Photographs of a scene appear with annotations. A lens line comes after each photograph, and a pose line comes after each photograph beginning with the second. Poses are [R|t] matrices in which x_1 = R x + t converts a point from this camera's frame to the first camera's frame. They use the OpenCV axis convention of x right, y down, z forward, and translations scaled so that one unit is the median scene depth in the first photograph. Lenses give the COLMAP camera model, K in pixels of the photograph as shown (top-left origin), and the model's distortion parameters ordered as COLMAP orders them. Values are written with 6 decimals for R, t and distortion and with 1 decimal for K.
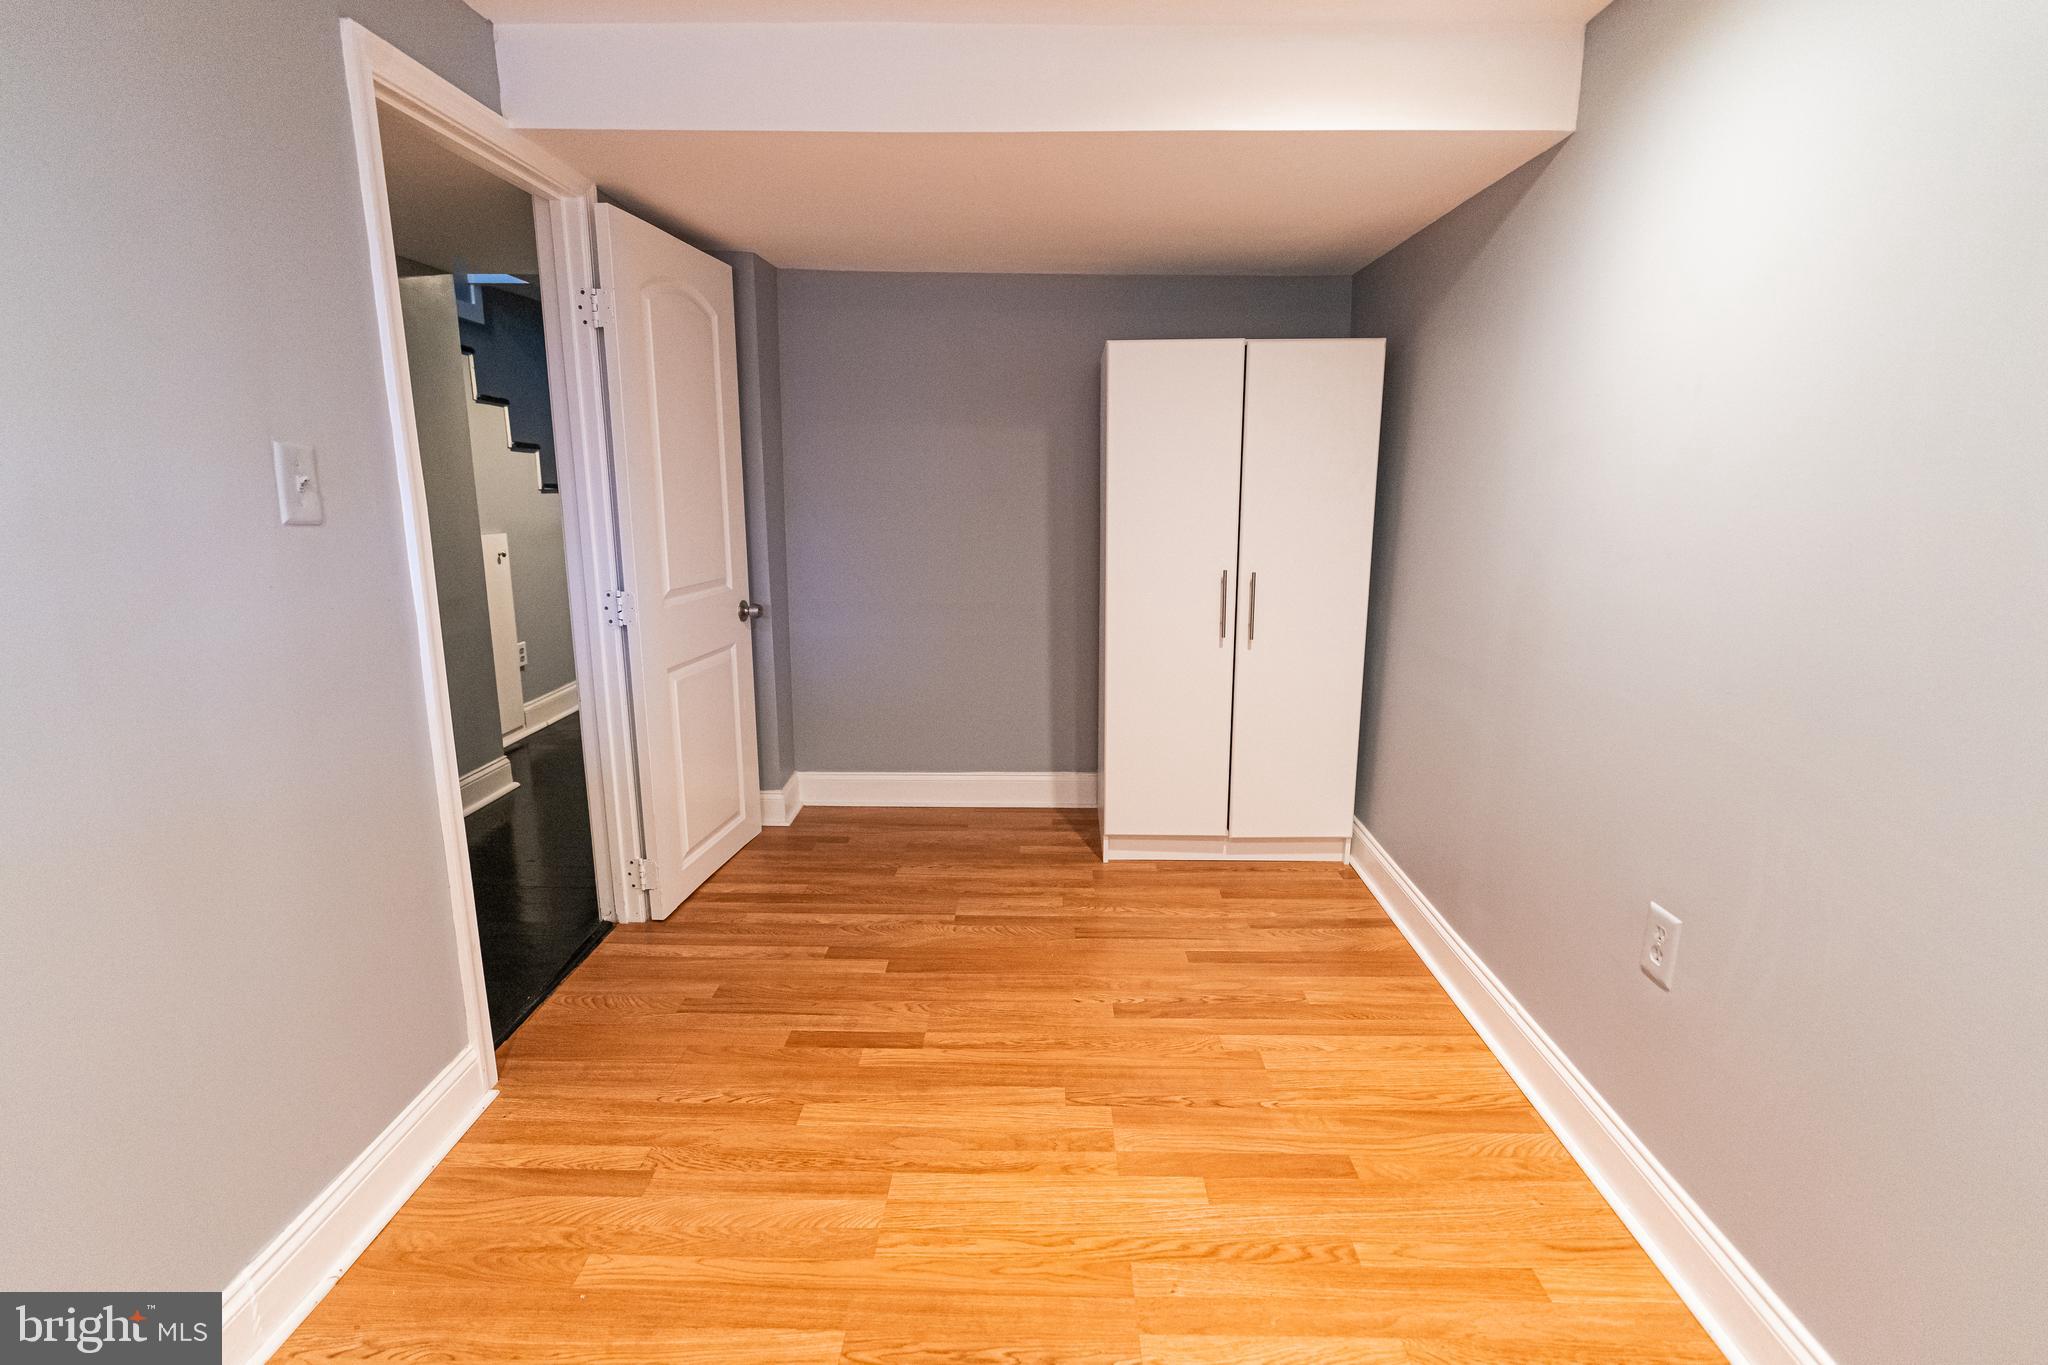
lens RADIAL K [[915.2, 0, 1036.4], [0, 915.2, 675.2], [0, 0, 1]] dist [-0.012139, 0.004640]
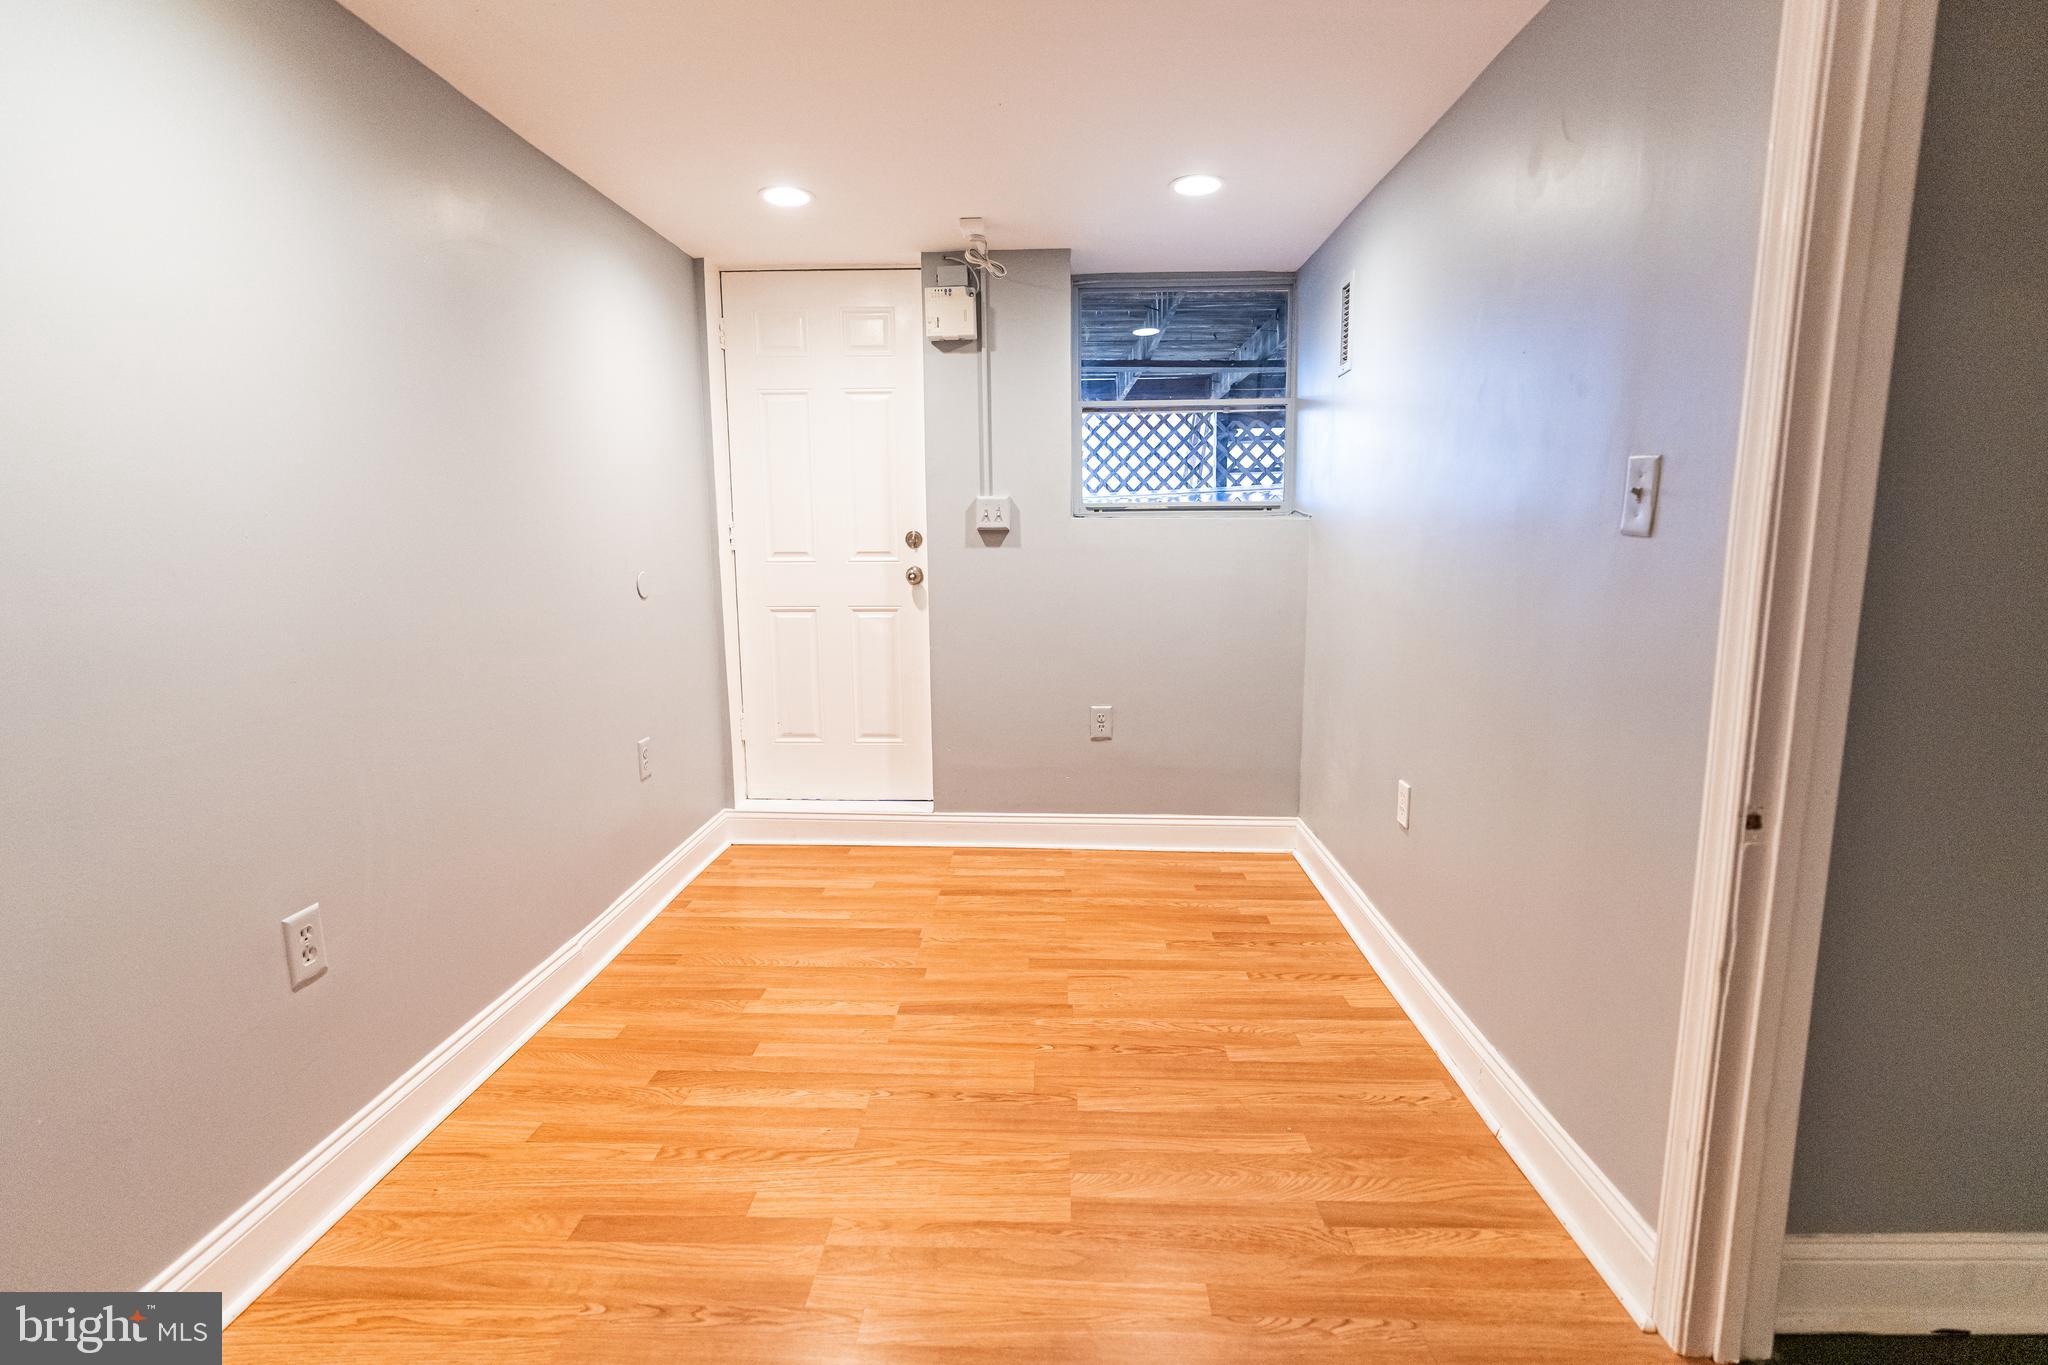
lens RADIAL K [[915.2, 0, 1036.4], [0, 915.2, 675.2], [0, 0, 1]] dist [-0.012139, 0.004640]
pose [[-0.999955, -0.002776, 0.009047, -0.129611], [0.000686, 0.932250, 0.361814, -0.325227], [-0.009438, 0.361804, -0.932206, 1.687101]]
